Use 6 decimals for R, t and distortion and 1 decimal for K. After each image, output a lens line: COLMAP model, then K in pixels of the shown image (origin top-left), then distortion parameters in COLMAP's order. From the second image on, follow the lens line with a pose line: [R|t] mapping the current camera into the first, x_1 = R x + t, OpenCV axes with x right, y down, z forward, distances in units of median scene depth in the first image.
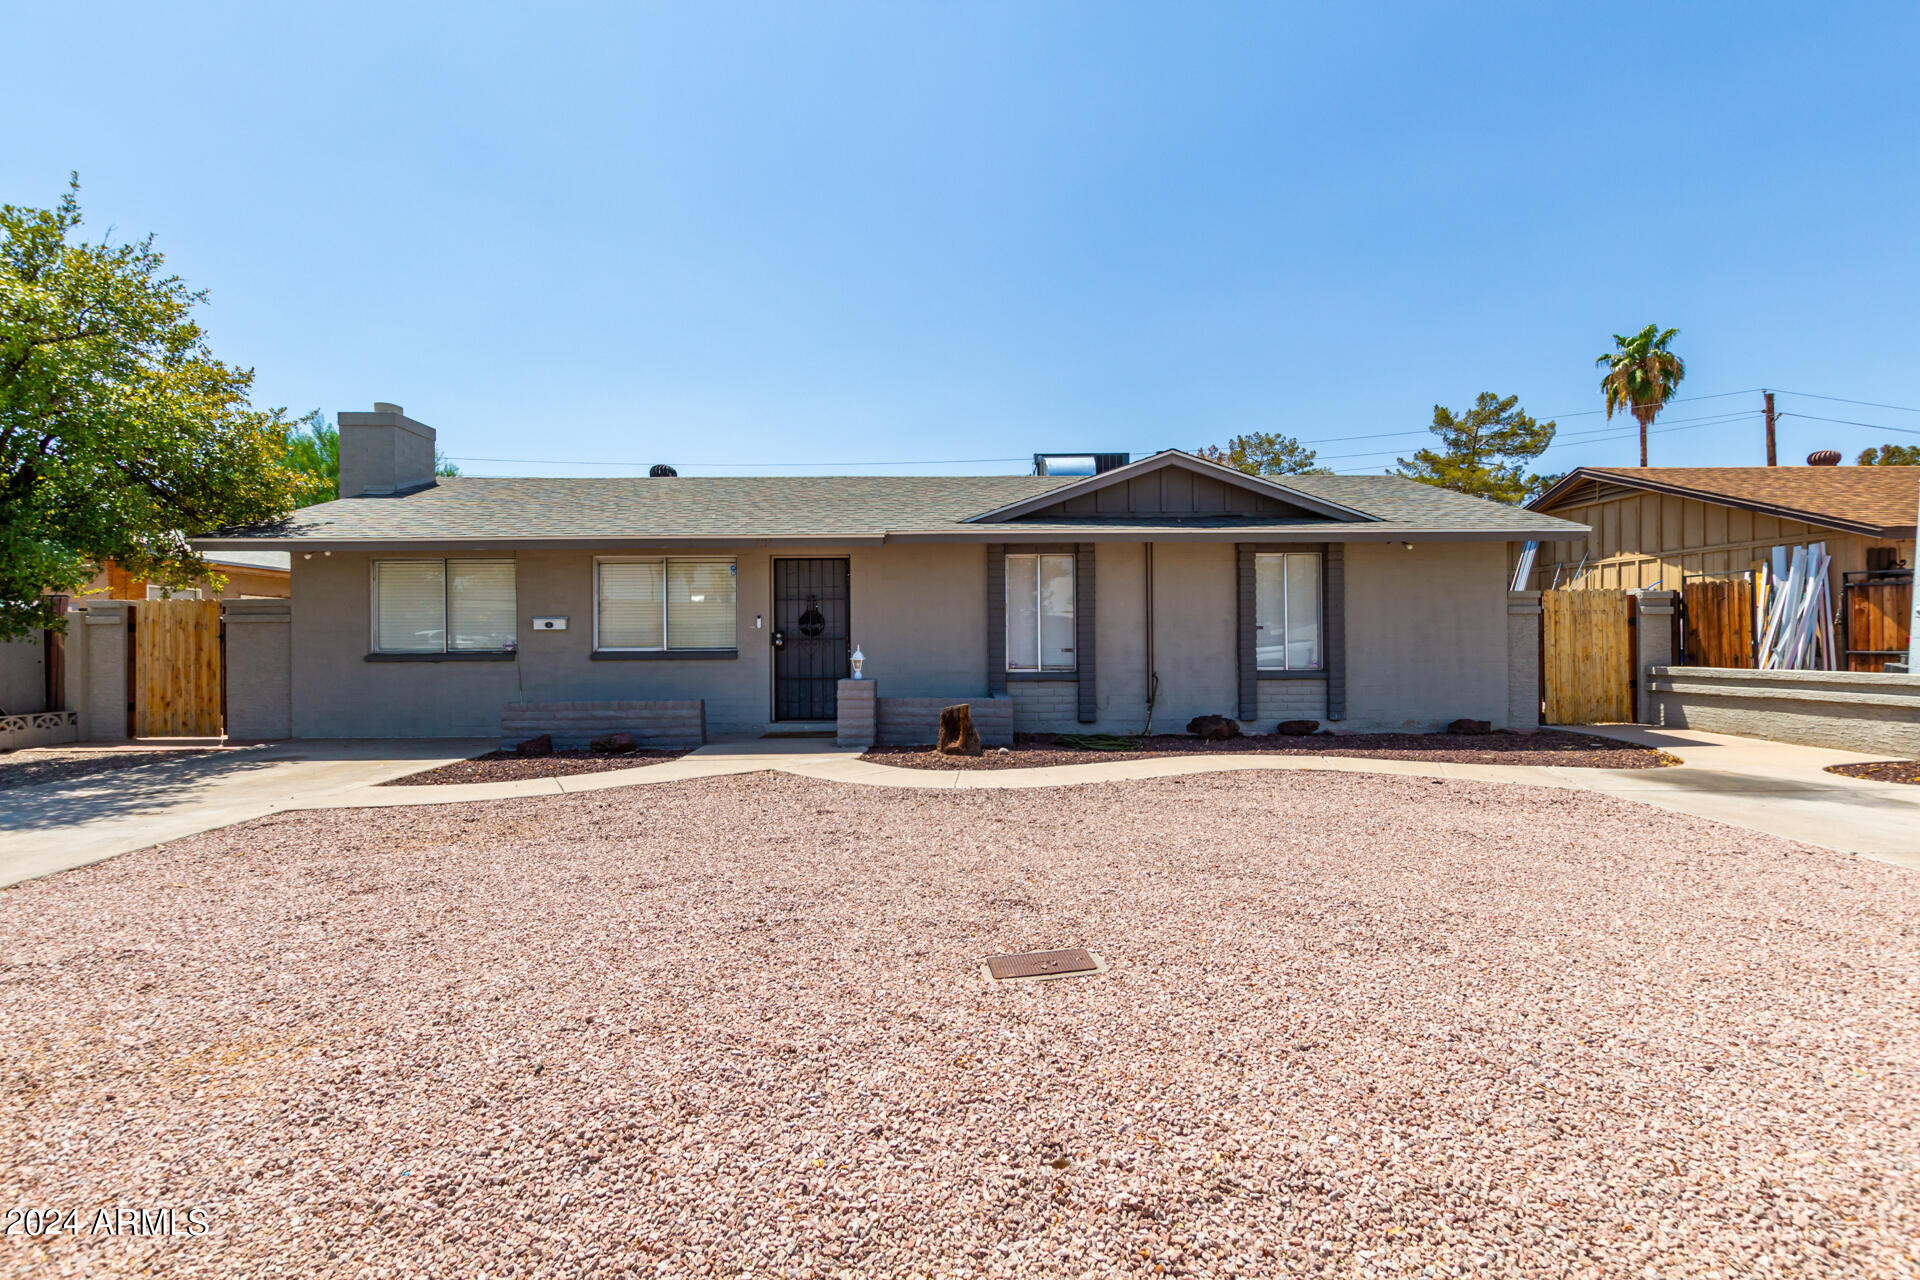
lens RADIAL K [[883.8, 0, 948.4], [0, 883.8, 640.1], [0, 0, 1]] dist [0.011823, -0.003256]
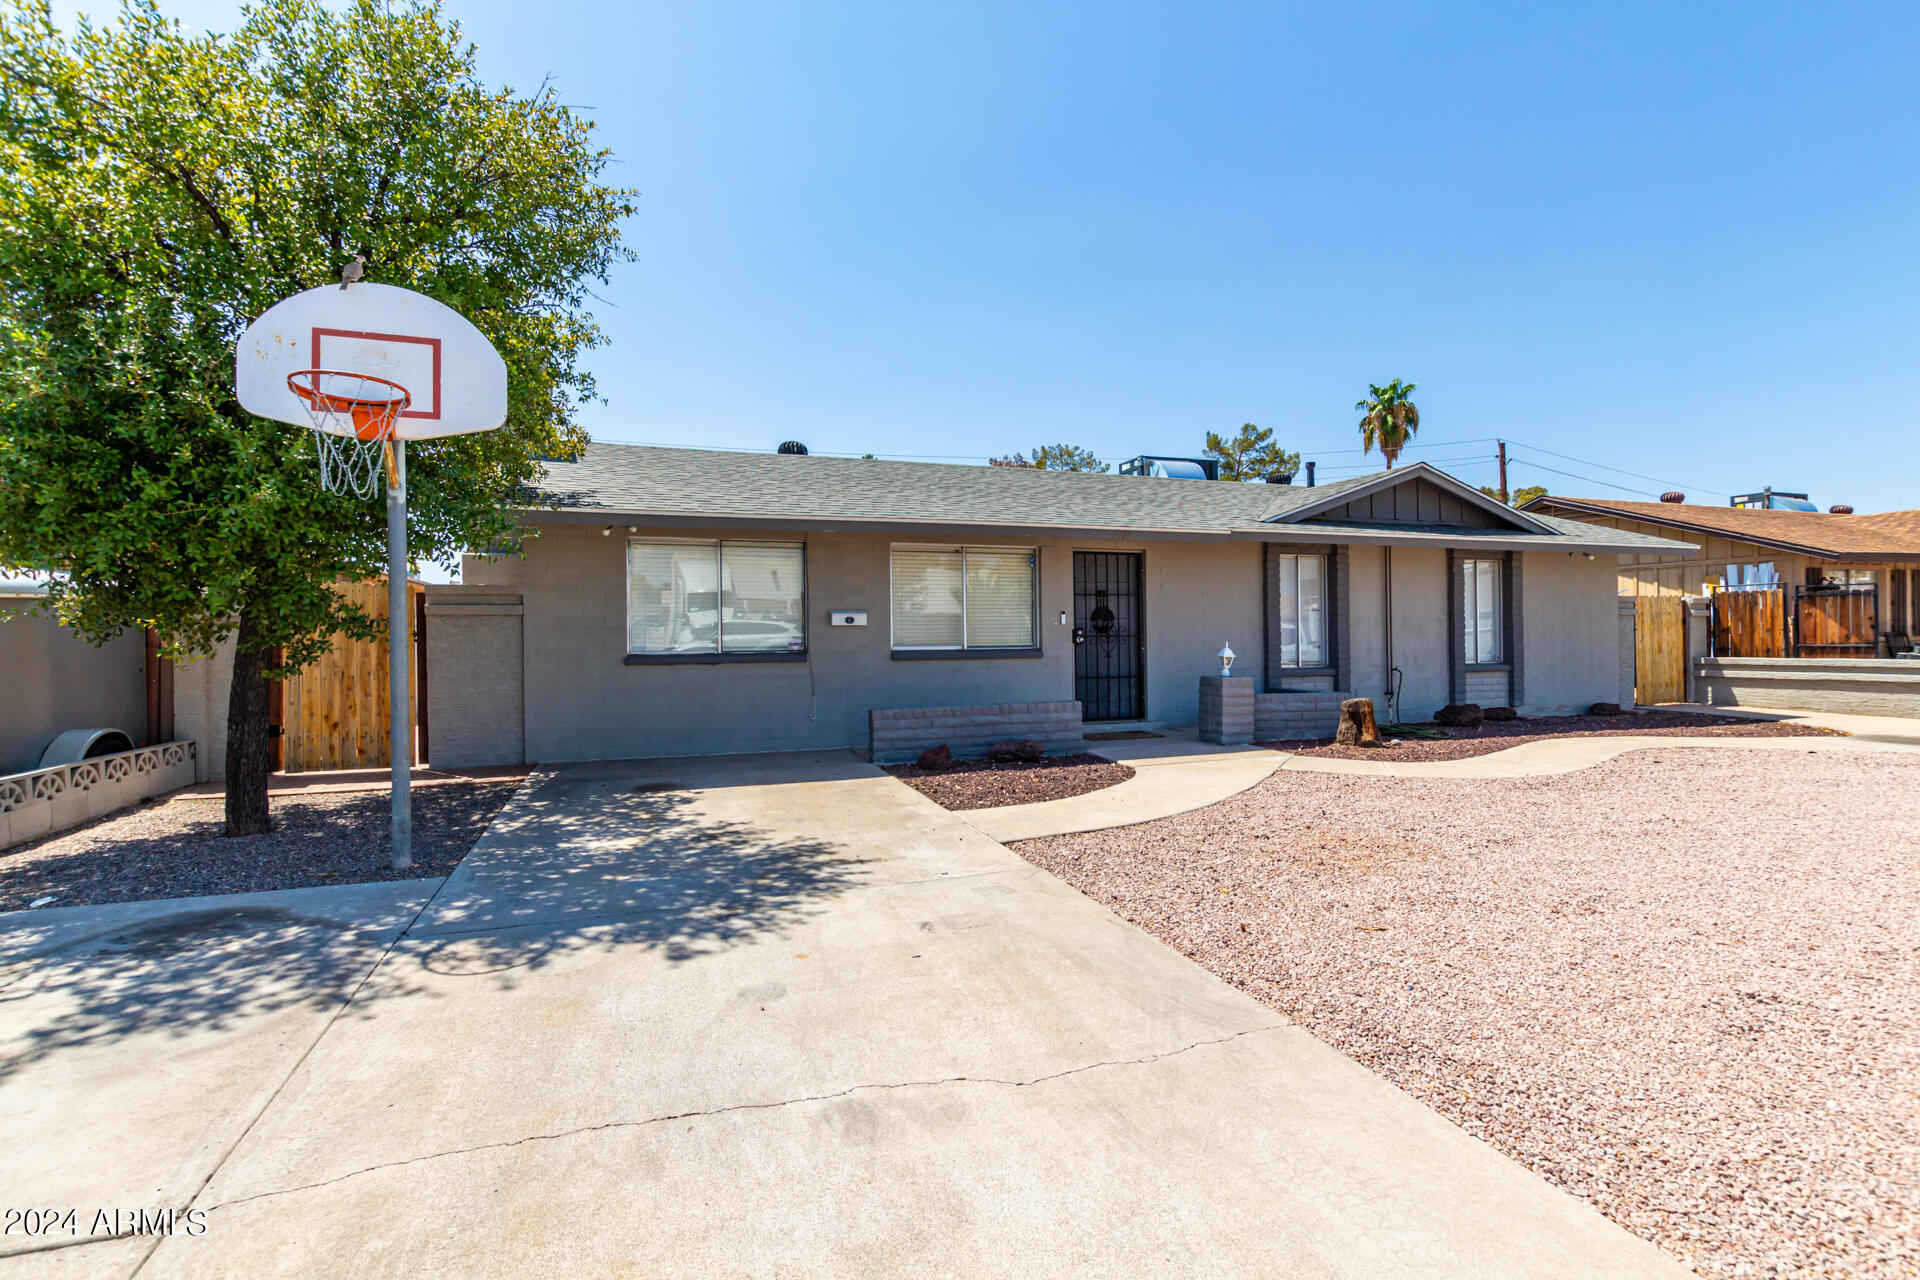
lens RADIAL K [[883.8, 0, 941.6], [0, 883.8, 652.5], [0, 0, 1]] dist [0.011823, -0.003256]
pose [[0.947711, -0.006649, 0.319059, -0.634708], [0.002016, 0.999888, 0.014851, 0.001911], [-0.319122, -0.013431, 0.947618, 0.147073]]
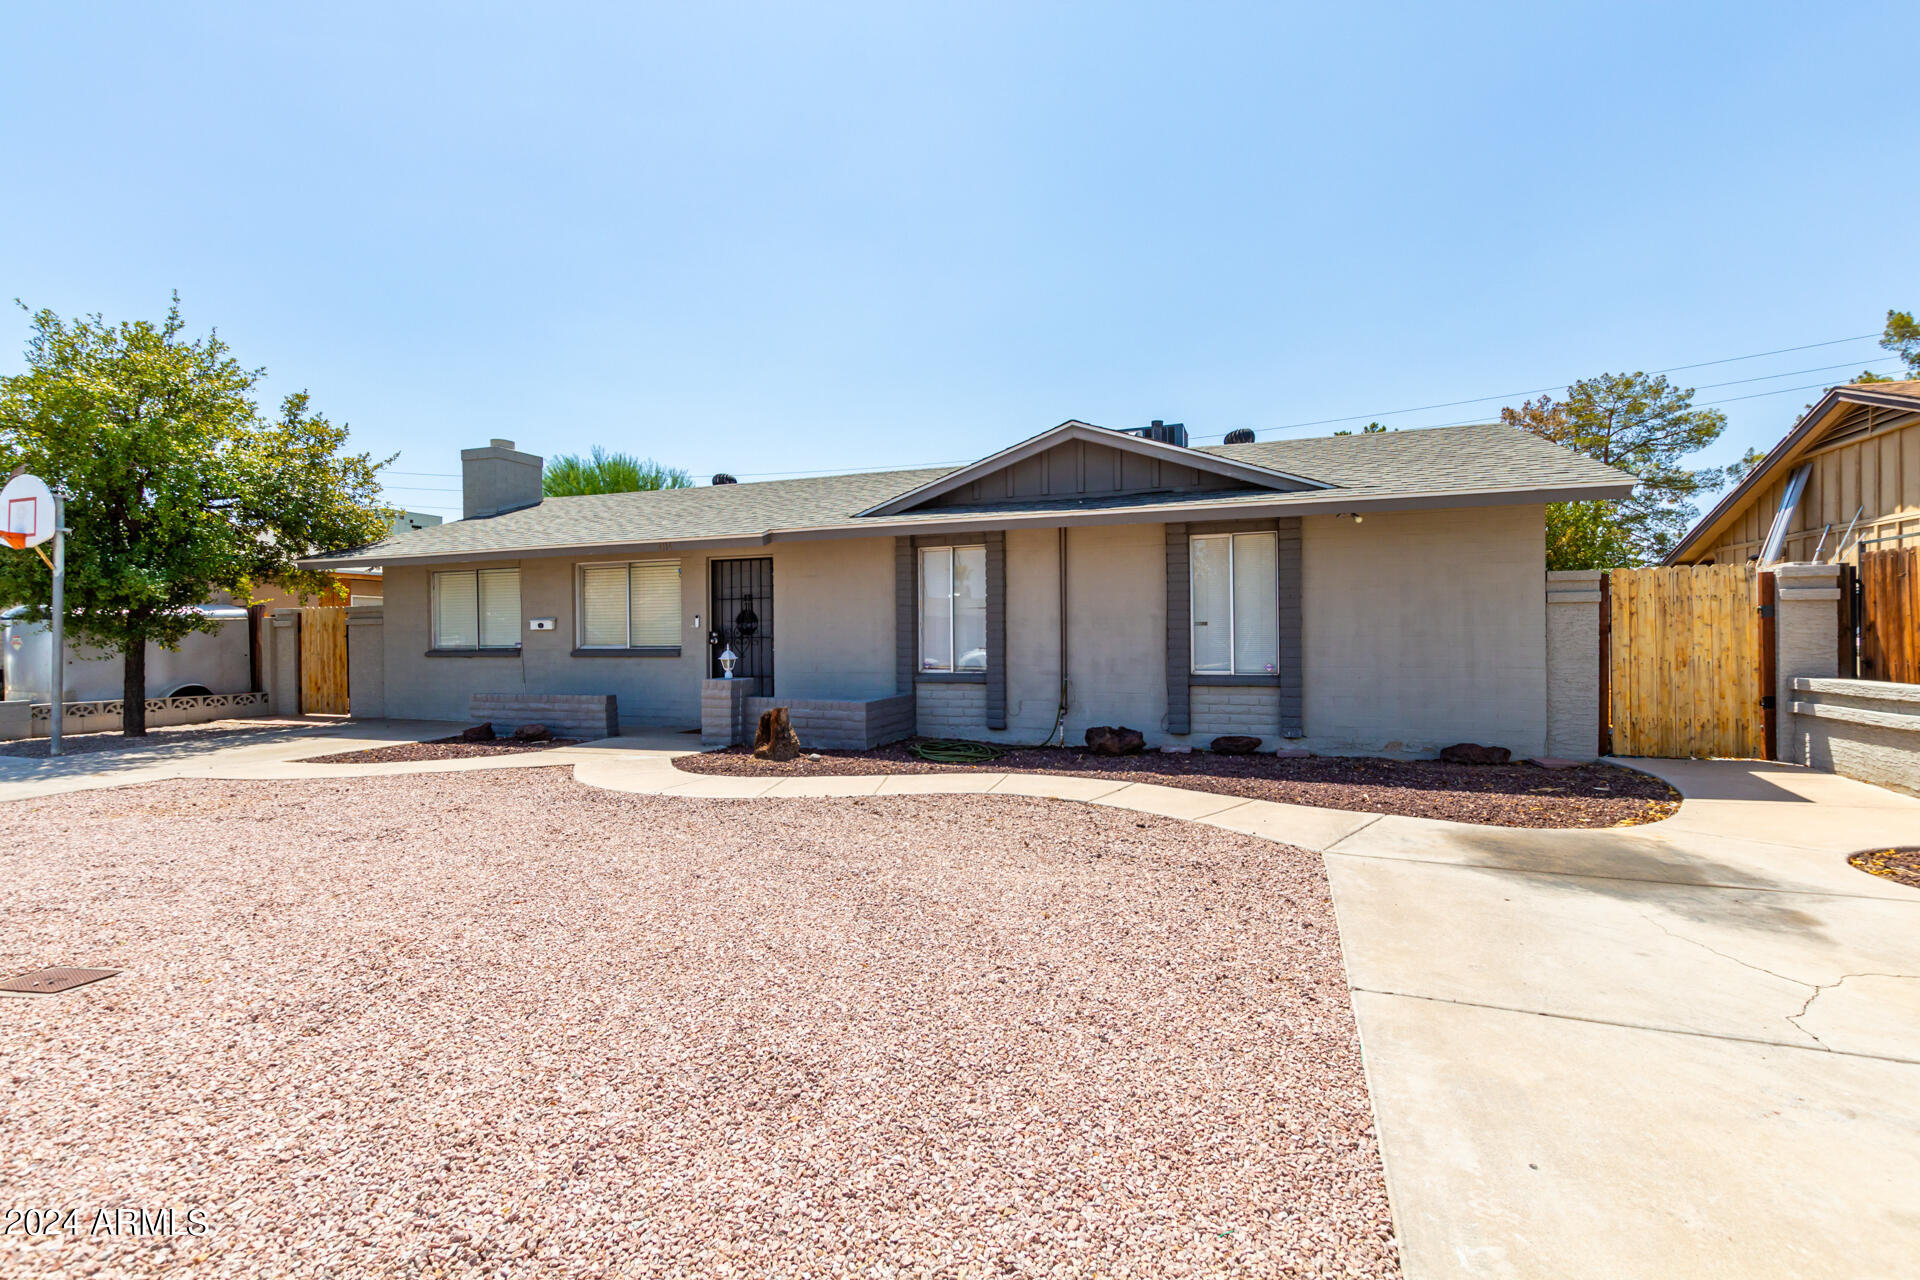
lens RADIAL K [[883.8, 0, 951.4], [0, 883.8, 633.6], [0, 0, 1]] dist [0.011823, -0.003256]
pose [[0.931137, -0.002231, -0.364662, 0.442888], [0.003233, 0.999992, 0.002137, -0.007355], [0.364654, -0.003169, 0.931138, 0.137297]]
